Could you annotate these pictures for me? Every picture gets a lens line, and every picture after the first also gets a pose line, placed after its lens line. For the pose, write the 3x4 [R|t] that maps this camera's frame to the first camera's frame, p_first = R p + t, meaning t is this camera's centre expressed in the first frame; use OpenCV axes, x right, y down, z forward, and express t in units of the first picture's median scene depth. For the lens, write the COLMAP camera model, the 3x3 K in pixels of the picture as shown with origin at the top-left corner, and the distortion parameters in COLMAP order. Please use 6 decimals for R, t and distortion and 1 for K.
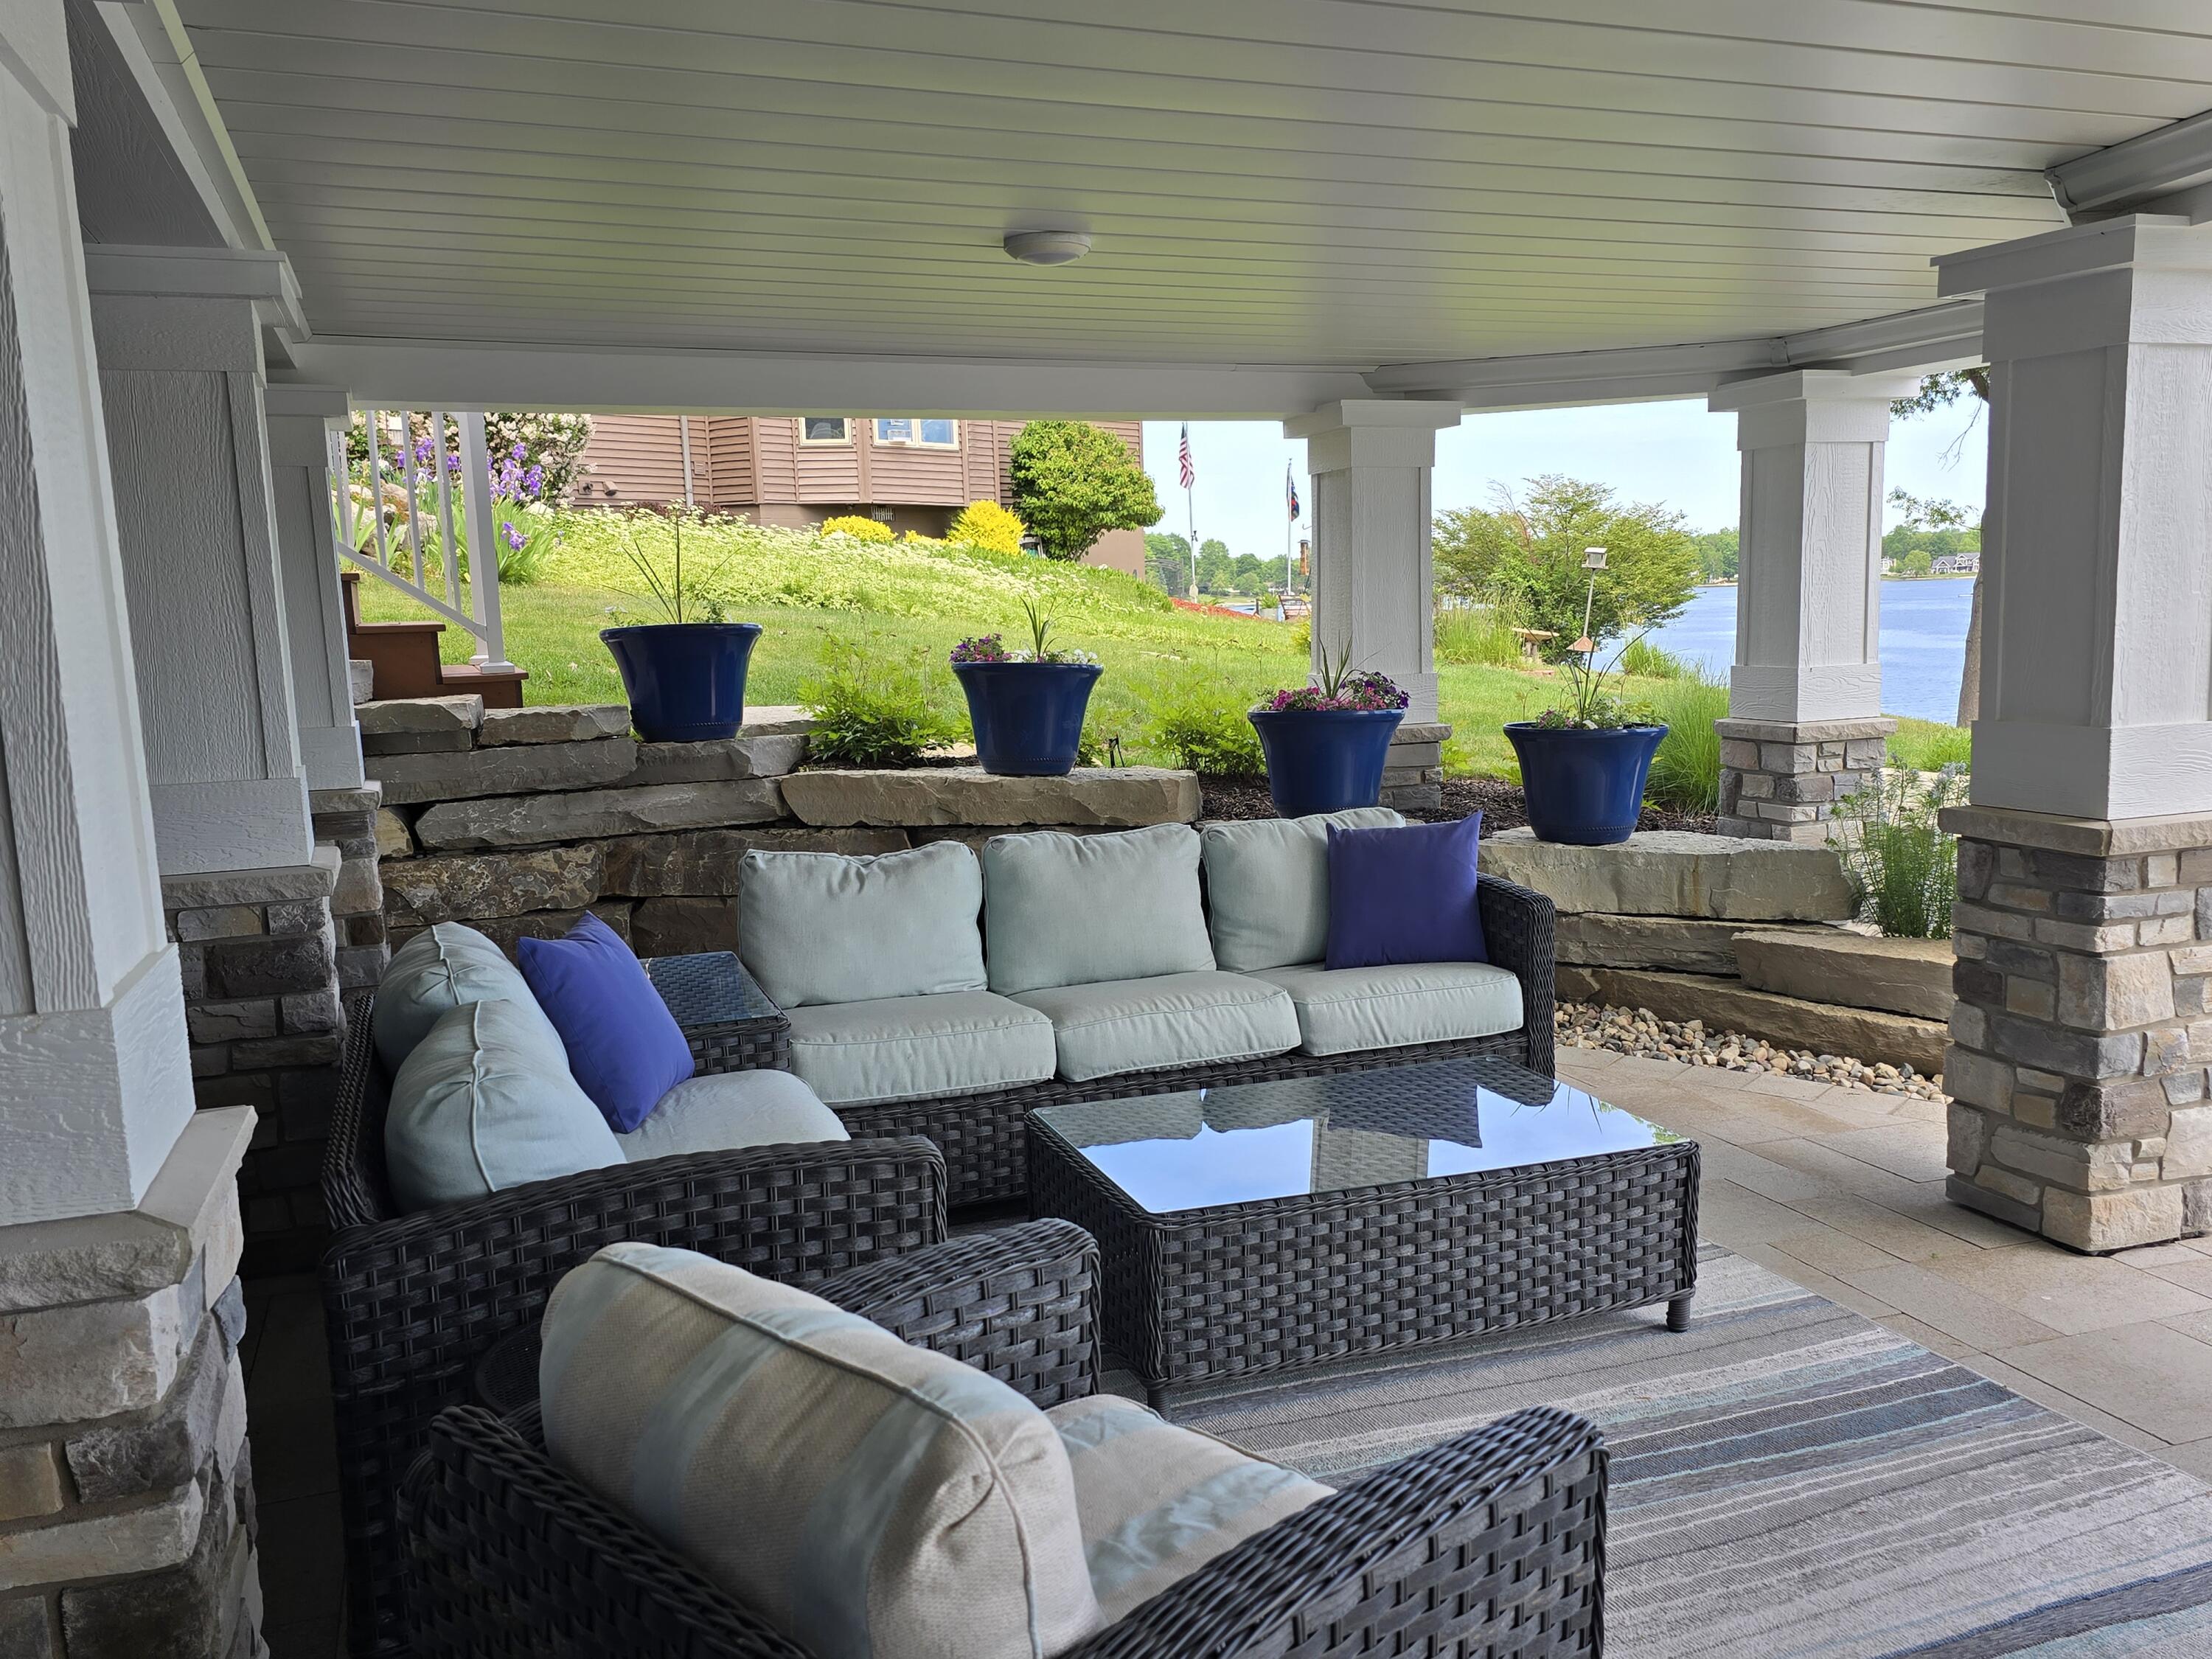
lens RADIAL K [[1728.8, 0, 1099.1], [0, 1728.8, 877.7], [0, 0, 1]] dist [0.081088, -0.080963]
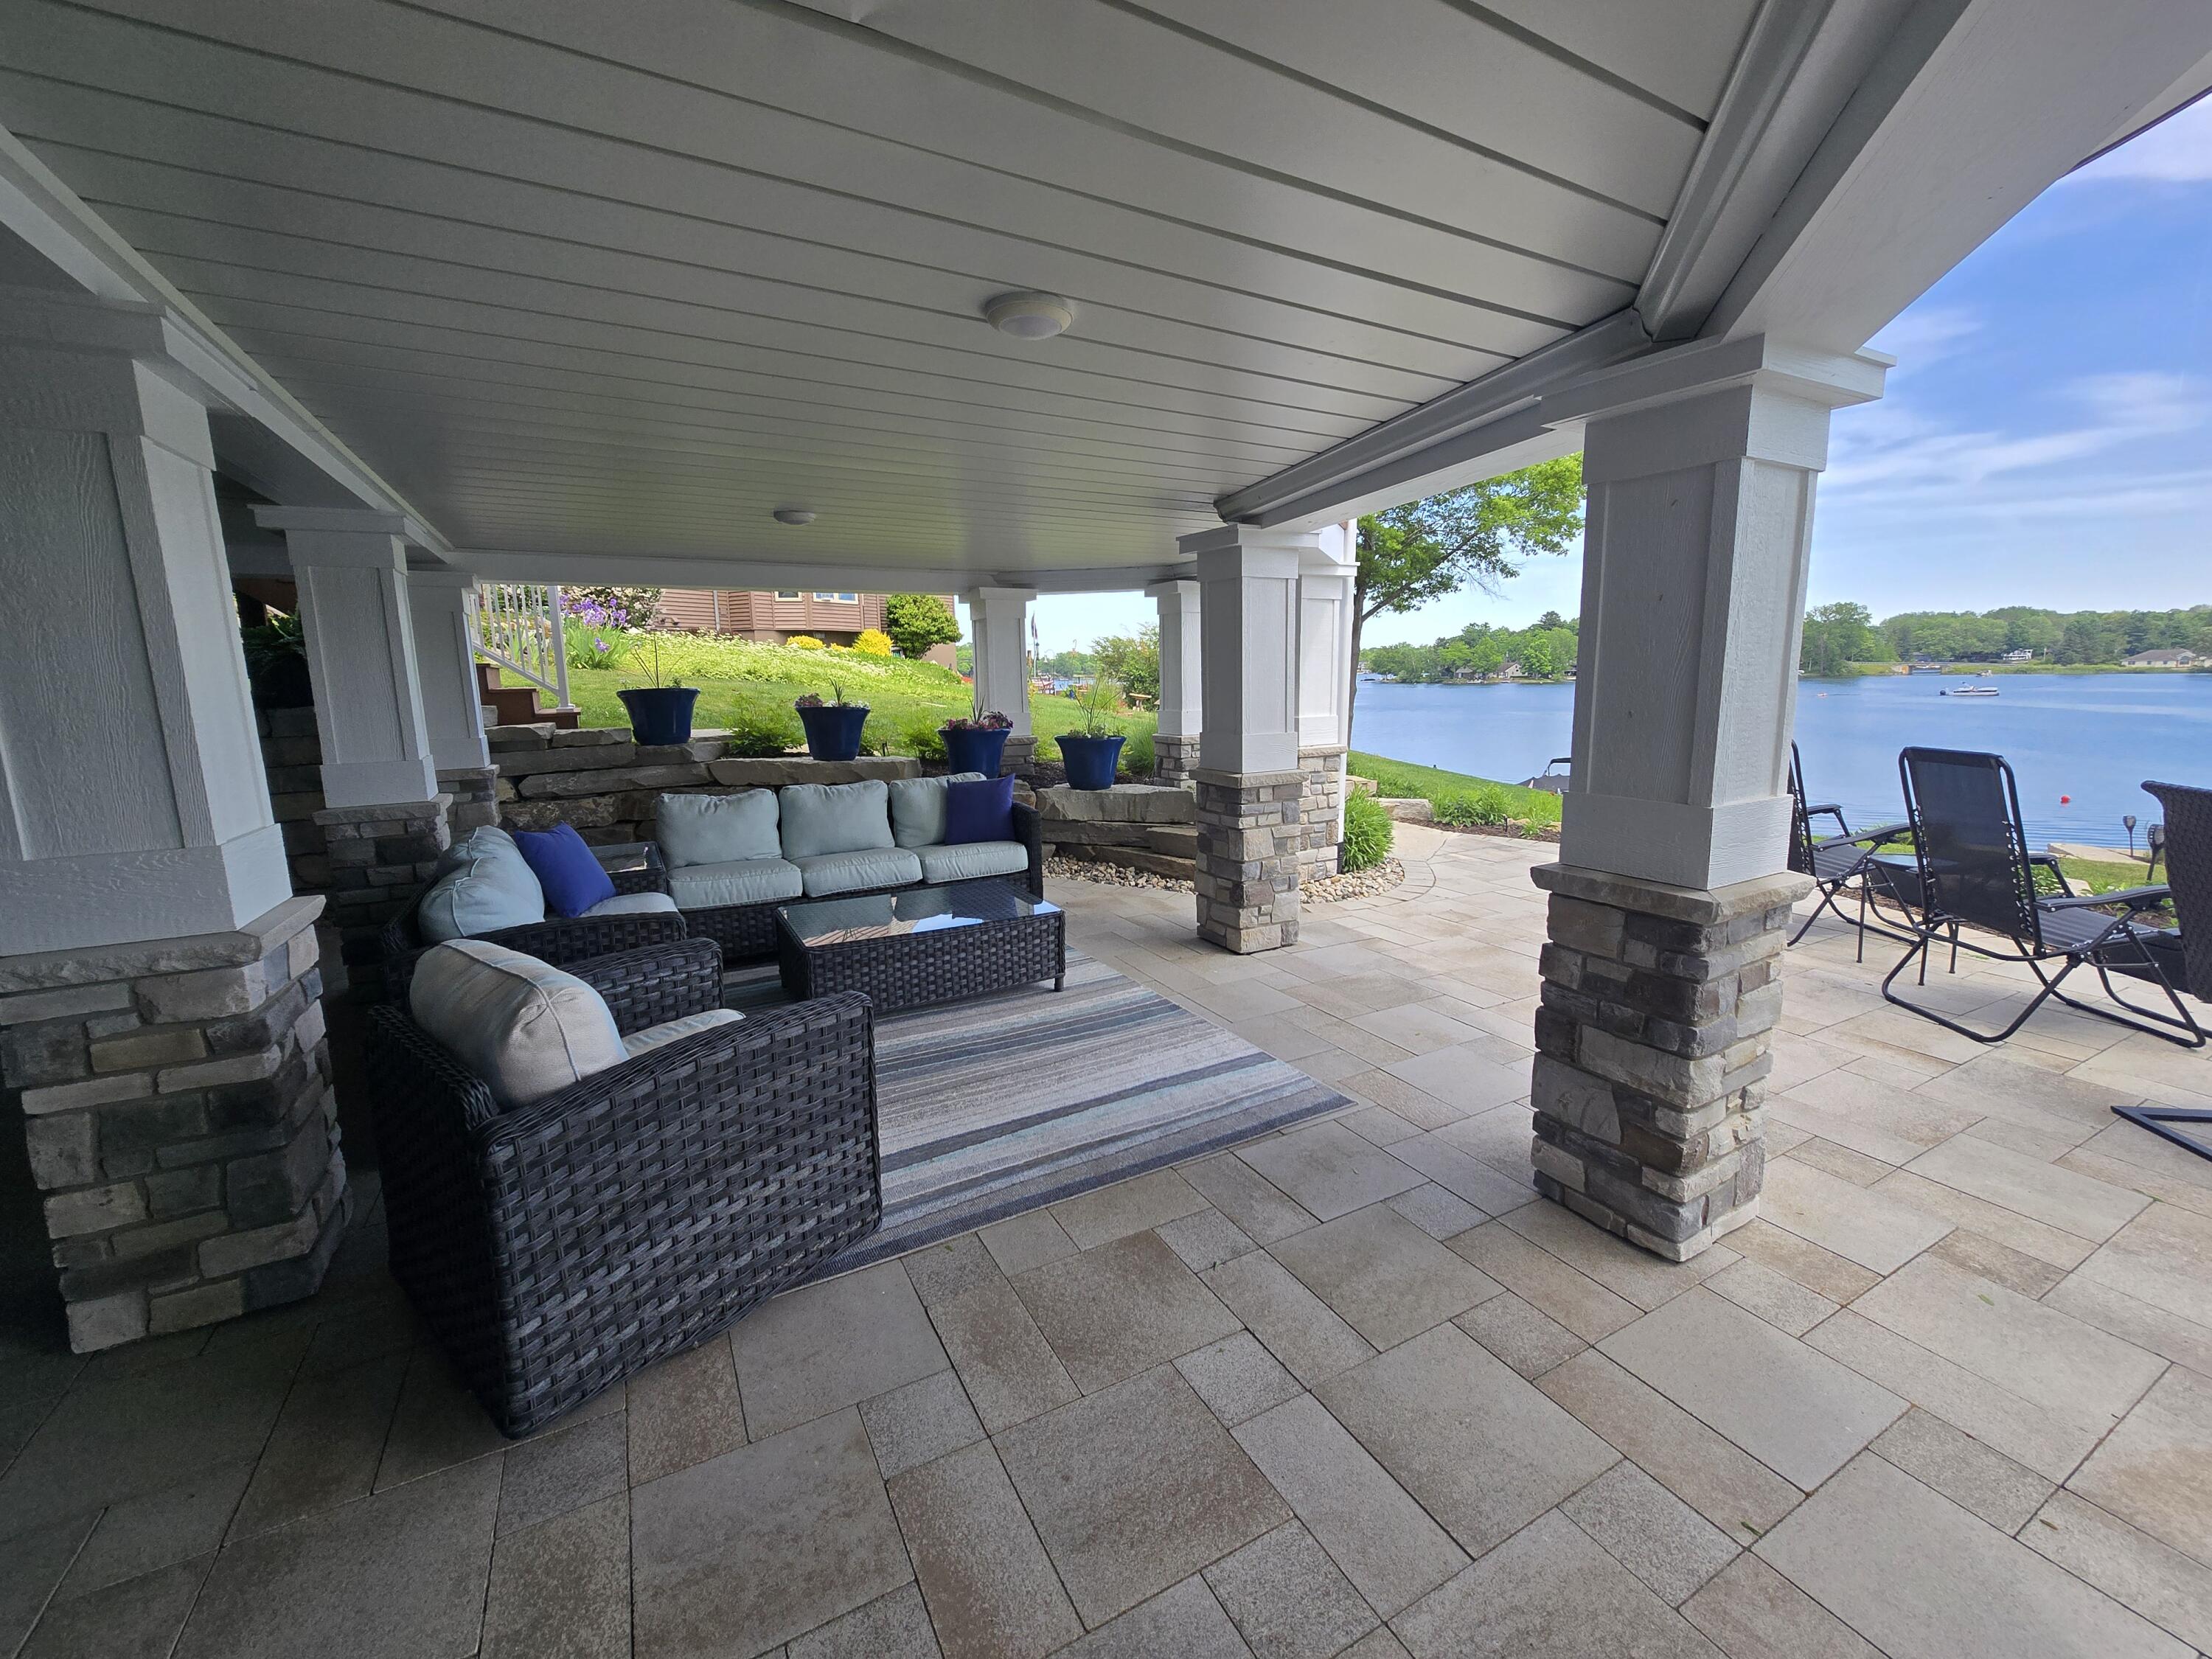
lens RADIAL K [[873.2, 0, 1106.0], [0, 873.2, 829.5], [0, 0, 1]] dist [-0.001811, -0.000180]
pose [[0.991115, -0.015848, 0.132059, 0.186176], [0.014328, 0.999820, 0.012451, 0.021421], [-0.132233, -0.010448, 0.991164, -0.129939]]
